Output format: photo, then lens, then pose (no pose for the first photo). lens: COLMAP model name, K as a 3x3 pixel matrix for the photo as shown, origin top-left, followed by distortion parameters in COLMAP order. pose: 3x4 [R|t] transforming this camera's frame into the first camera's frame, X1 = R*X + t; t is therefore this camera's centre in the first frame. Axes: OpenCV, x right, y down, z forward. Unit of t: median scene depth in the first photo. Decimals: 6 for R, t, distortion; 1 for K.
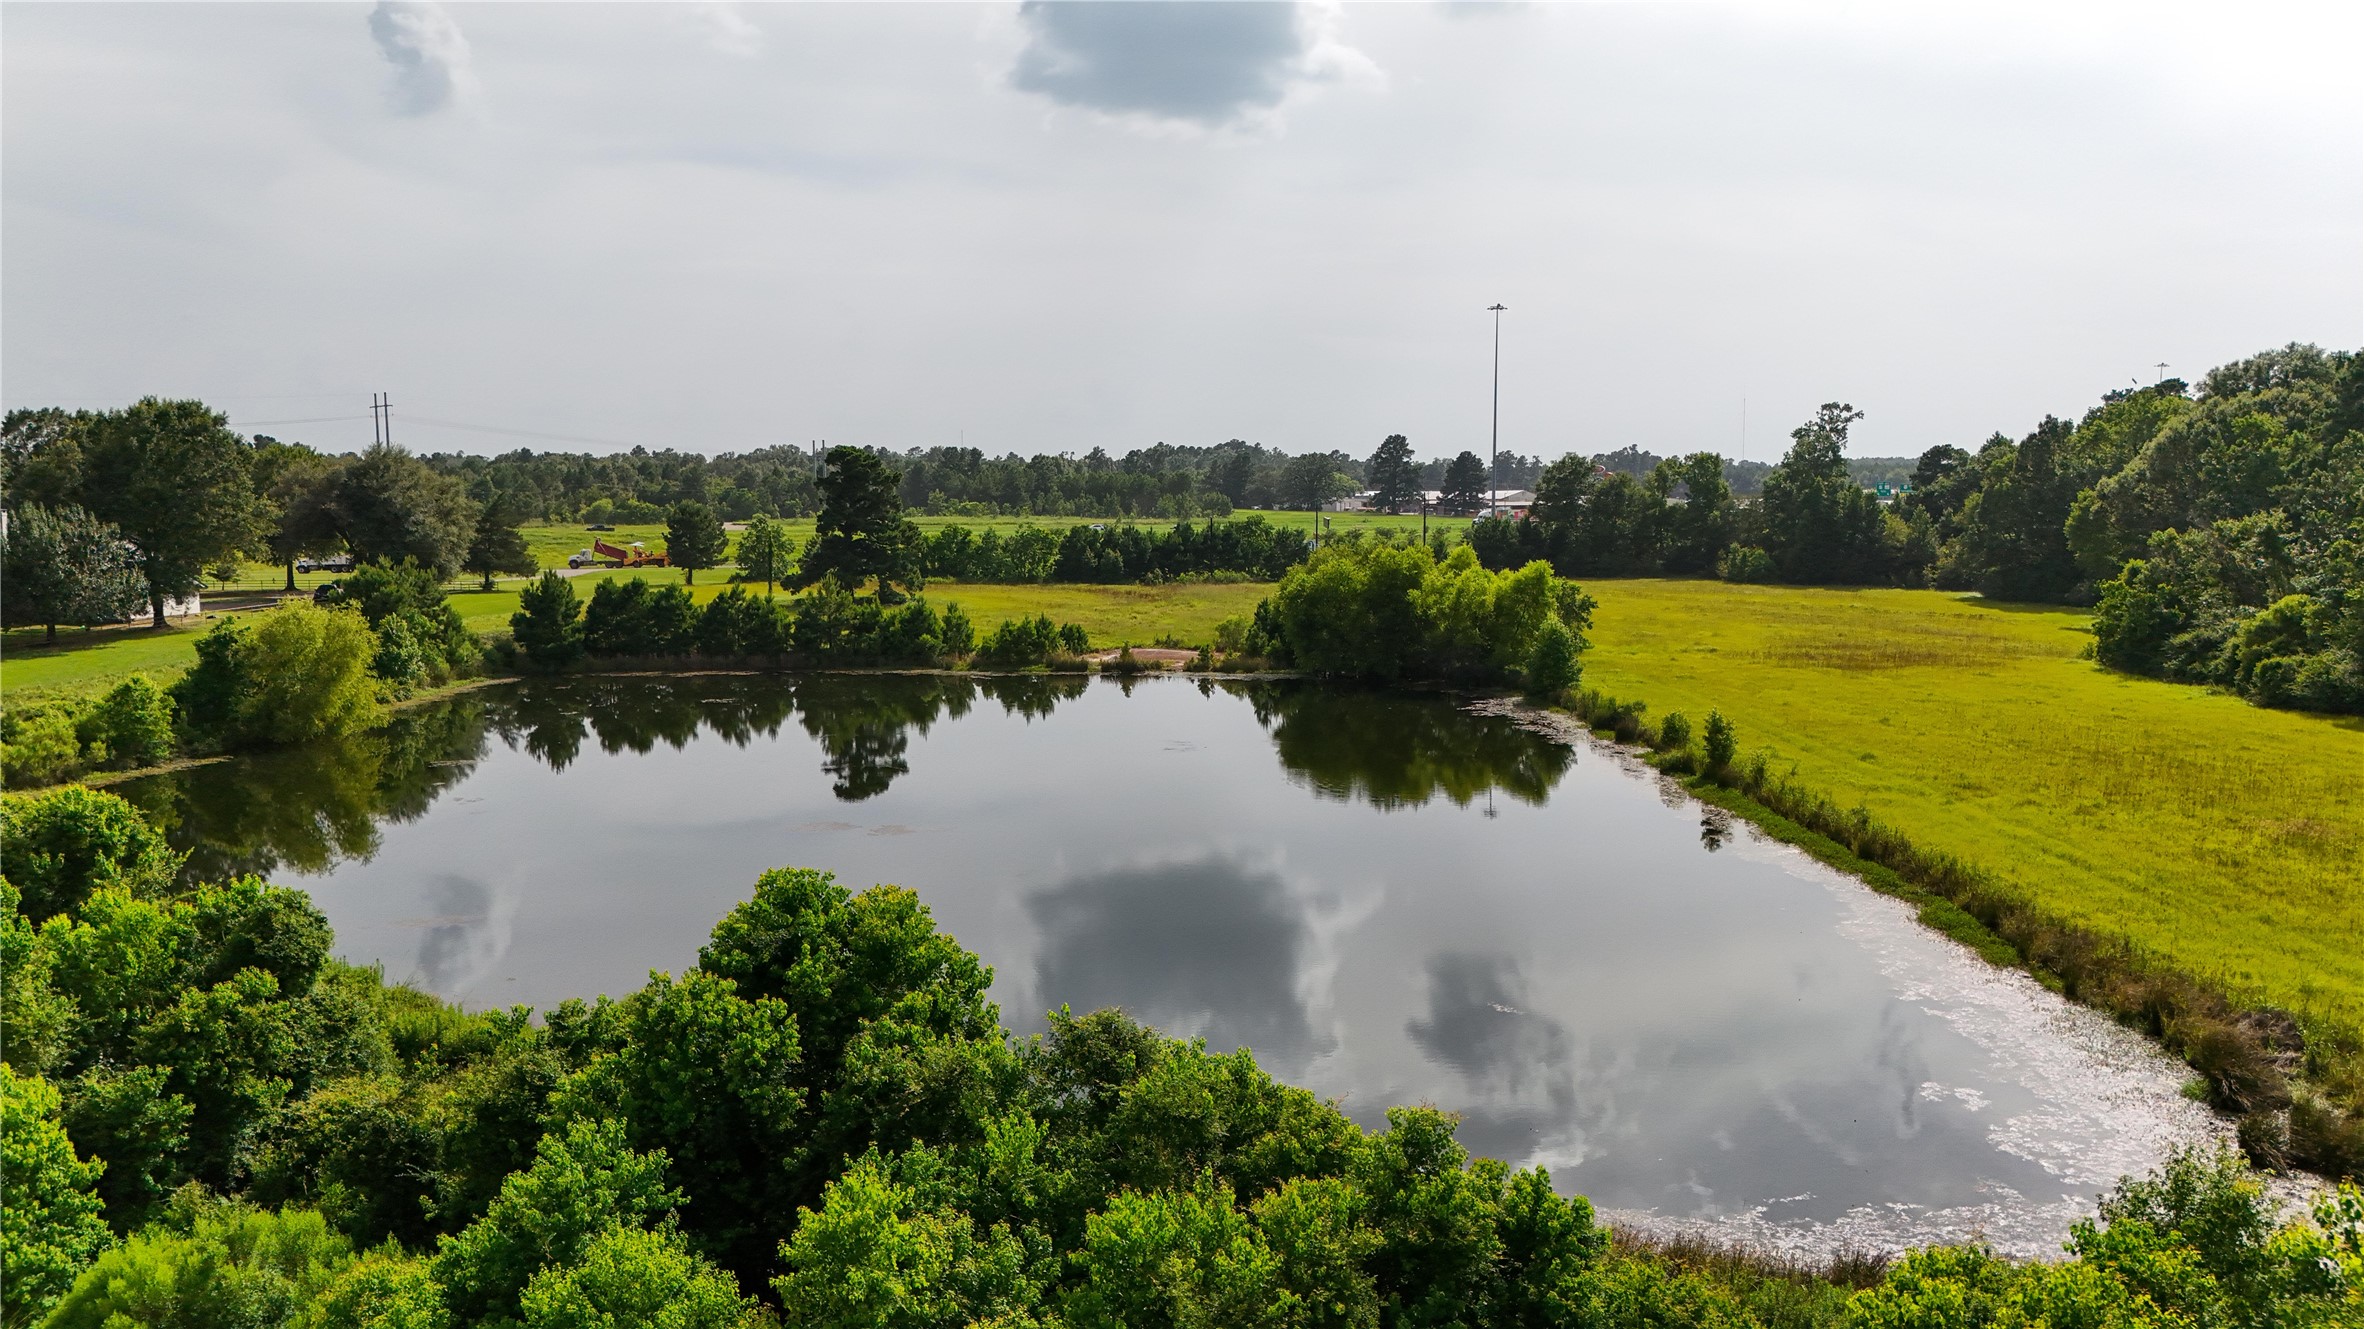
lens RADIAL K [[1737.1, 0, 1175.8], [0, 1737.1, 662.1], [0, 0, 1]] dist [0.078239, -0.082503]
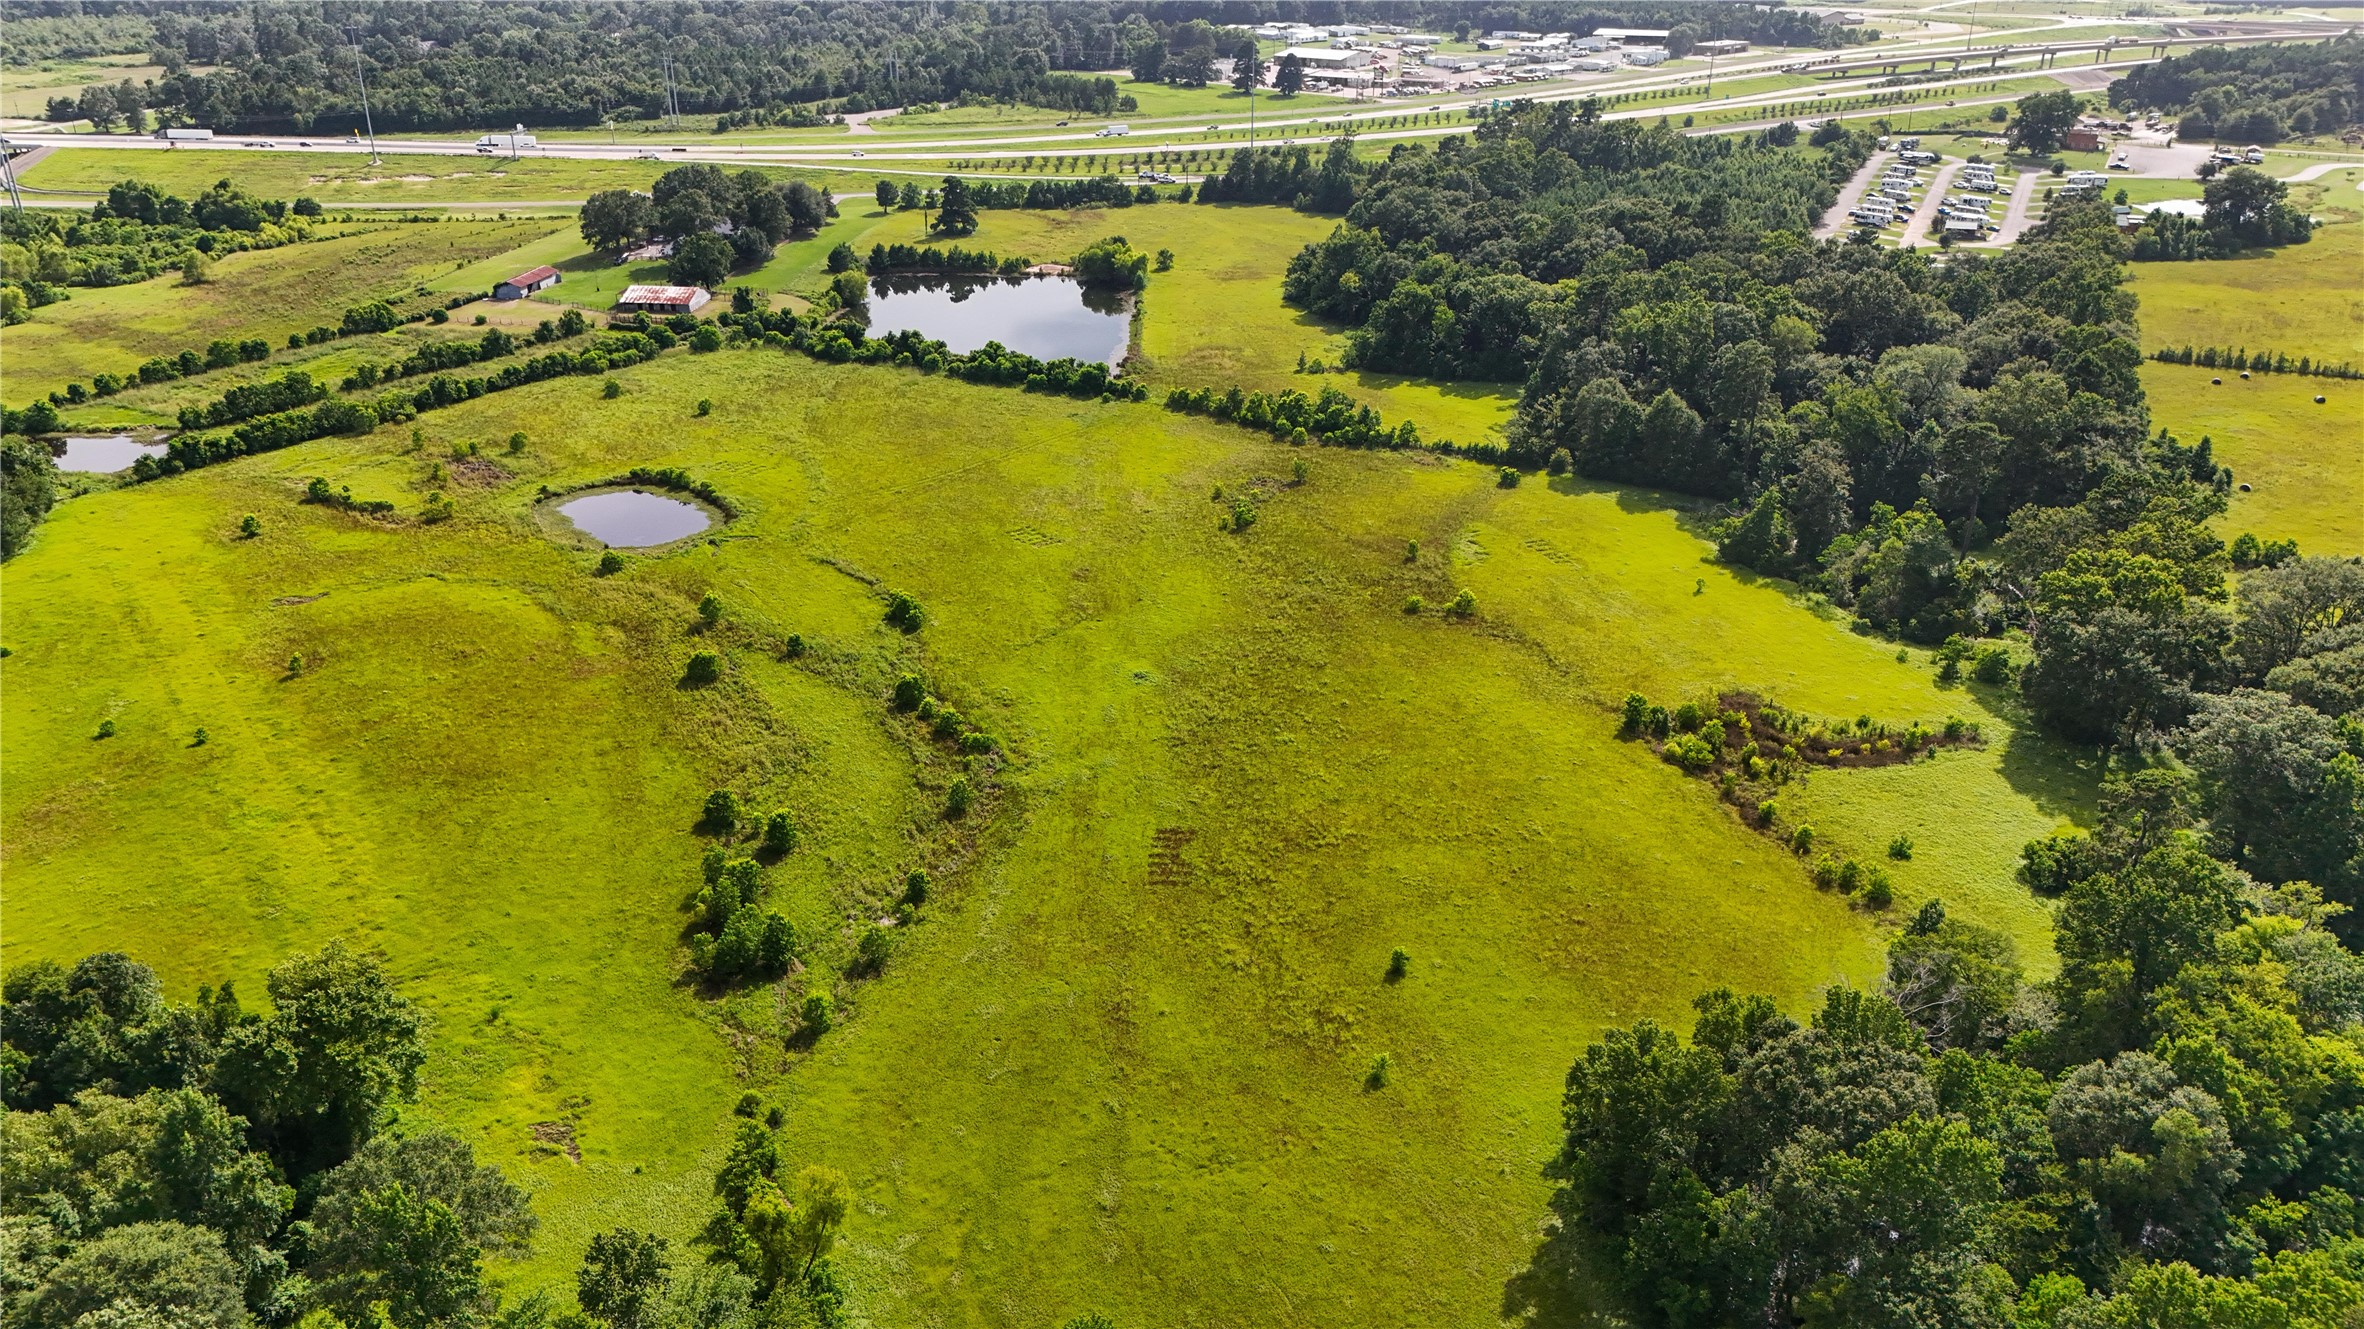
lens RADIAL K [[1737.1, 0, 1180.2], [0, 1737.1, 662.4], [0, 0, 1]] dist [0.078239, -0.082503]
pose [[0.999941, 0.010533, -0.002570, 0.231371], [-0.009151, 0.947067, 0.320905, -0.330782], [0.005814, -0.320863, 0.947108, -2.229968]]
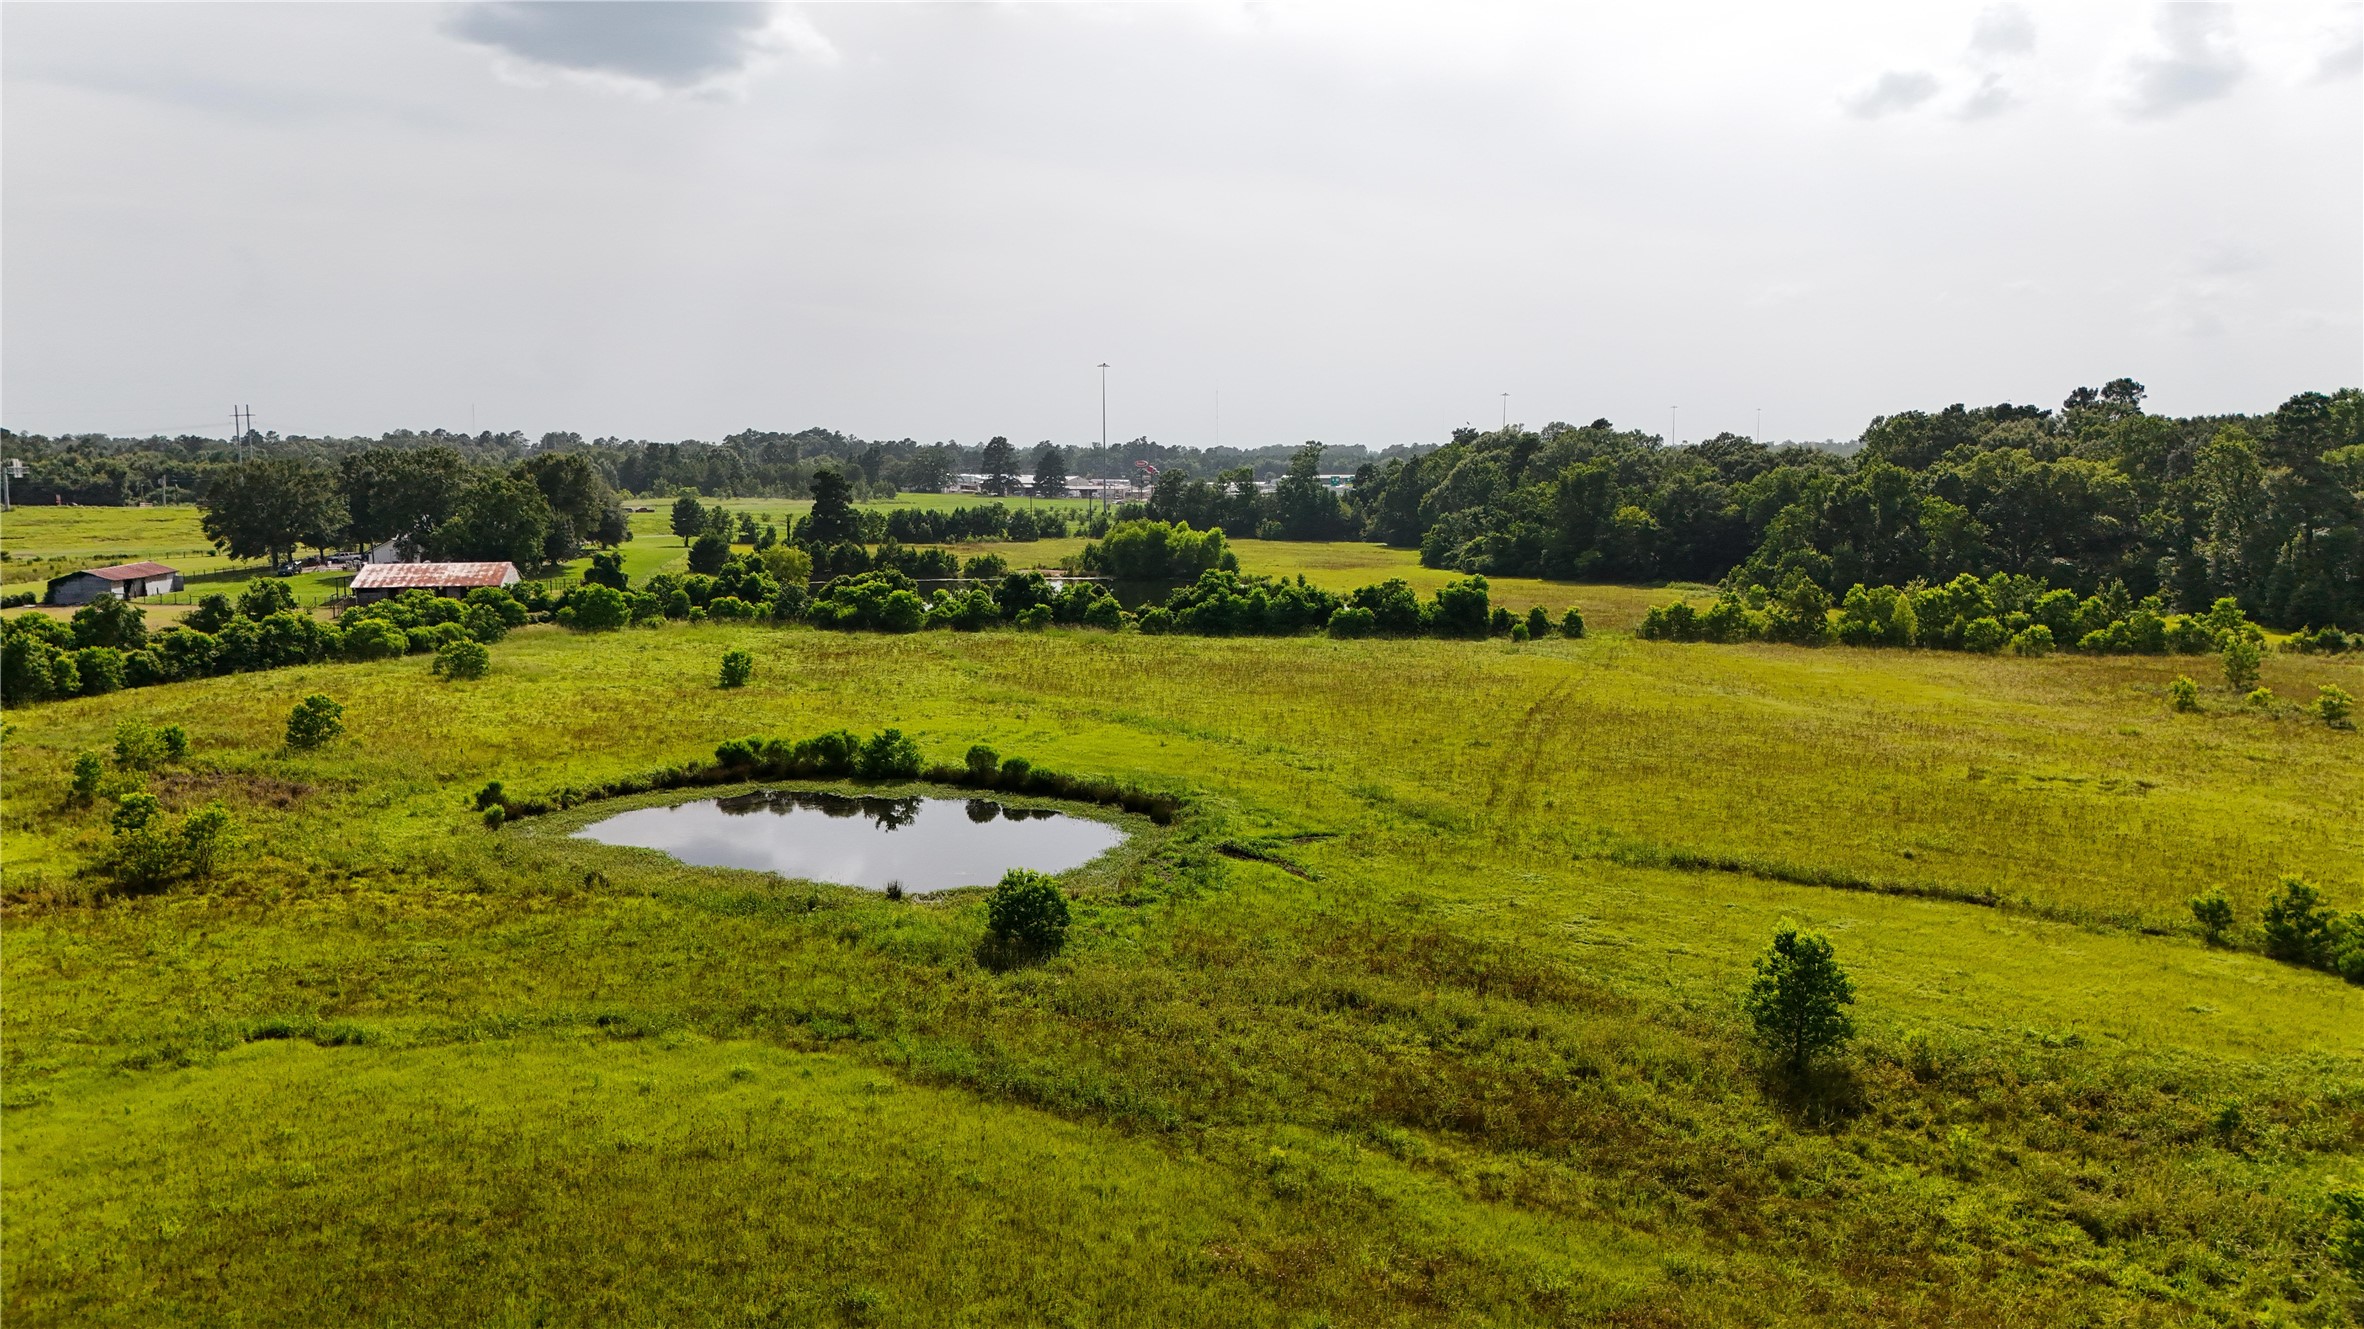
lens RADIAL K [[1737.1, 0, 1188.8], [0, 1737.1, 657.0], [0, 0, 1]] dist [0.078239, -0.082503]
pose [[0.954591, -0.030268, 0.296379, -0.423298], [0.026337, 0.999504, 0.017249, 0.061664], [-0.296754, -0.008660, 0.954915, -1.004136]]
